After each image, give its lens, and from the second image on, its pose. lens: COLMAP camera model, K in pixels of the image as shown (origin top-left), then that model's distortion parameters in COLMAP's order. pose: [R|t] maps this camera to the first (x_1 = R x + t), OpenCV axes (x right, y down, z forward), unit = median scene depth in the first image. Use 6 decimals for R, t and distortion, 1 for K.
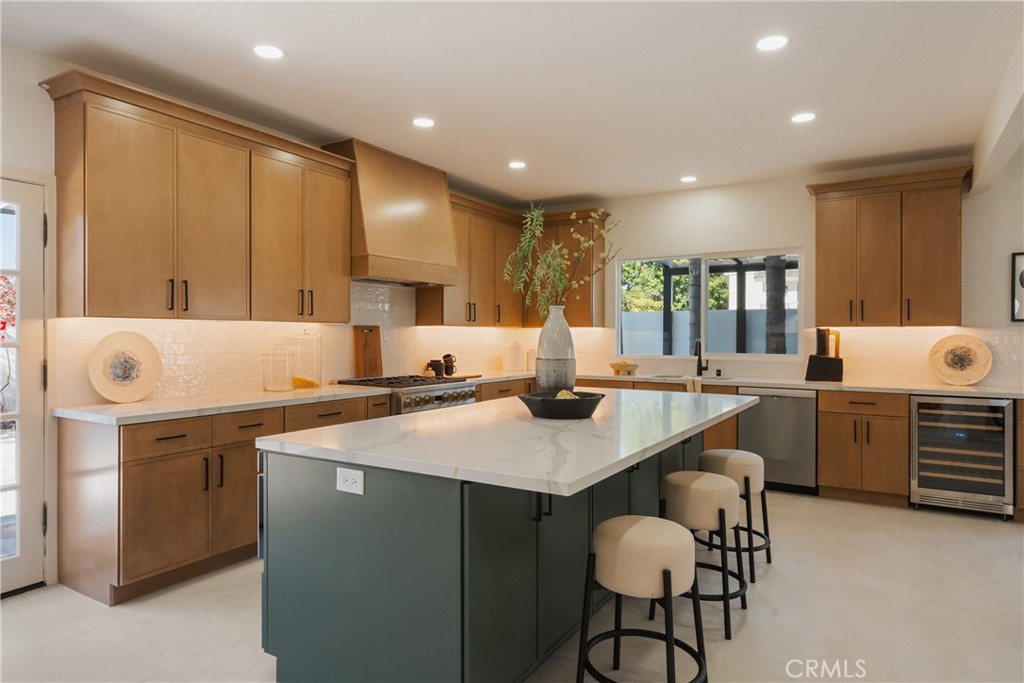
lens RADIAL K [[601.2, 0, 512.0], [0, 601.2, 341.5], [0, 0, 1]] dist [-0.015274, -0.000294]
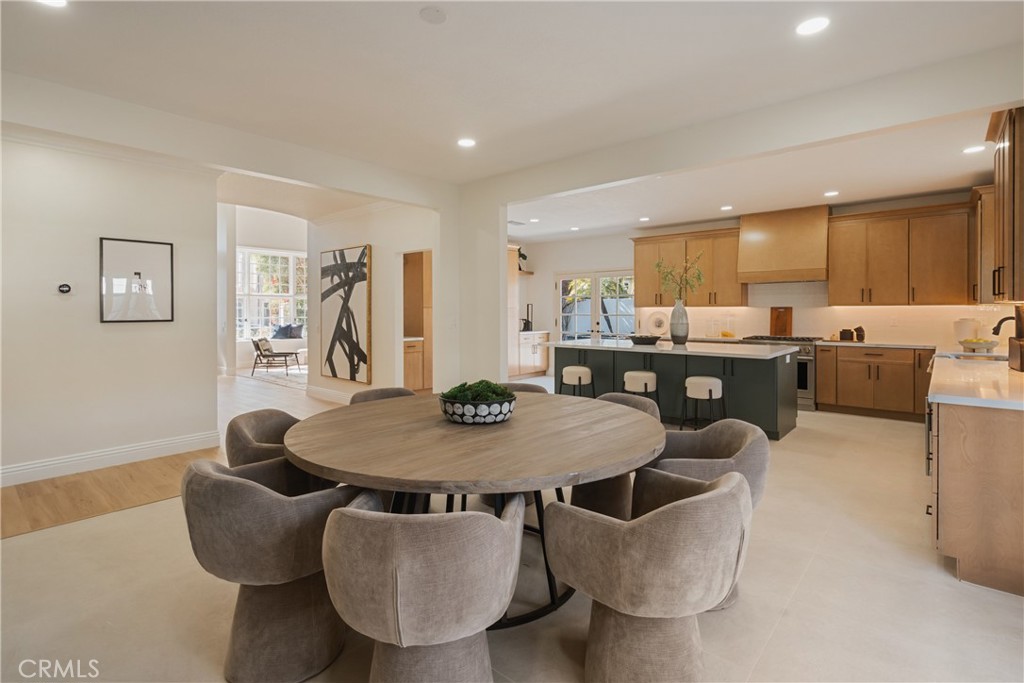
lens RADIAL K [[493.5, 0, 511.0], [0, 493.5, 310.9], [0, 0, 1]] dist [-0.000125, -0.000013]
pose [[-0.175641, 0.000875, -0.984454, 1.279393], [-0.006554, 0.999976, 0.002058, -0.012508], [0.984433, 0.006813, -0.175631, 0.459098]]
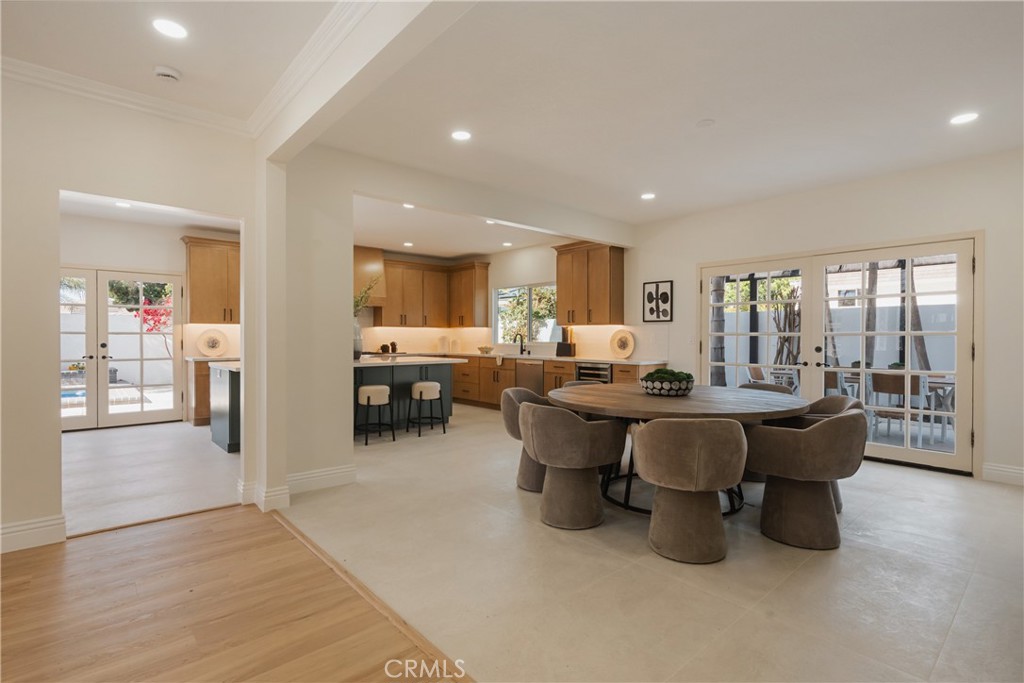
lens RADIAL K [[482.3, 0, 512.0], [0, 482.3, 341.5], [0, 0, 1]] dist [0.000786, 0.000112]
pose [[0.957648, 0.002131, -0.287933, 0.783890], [-0.002545, 0.999996, -0.001062, 0.023659], [0.287930, 0.001750, 0.957650, -0.414167]]
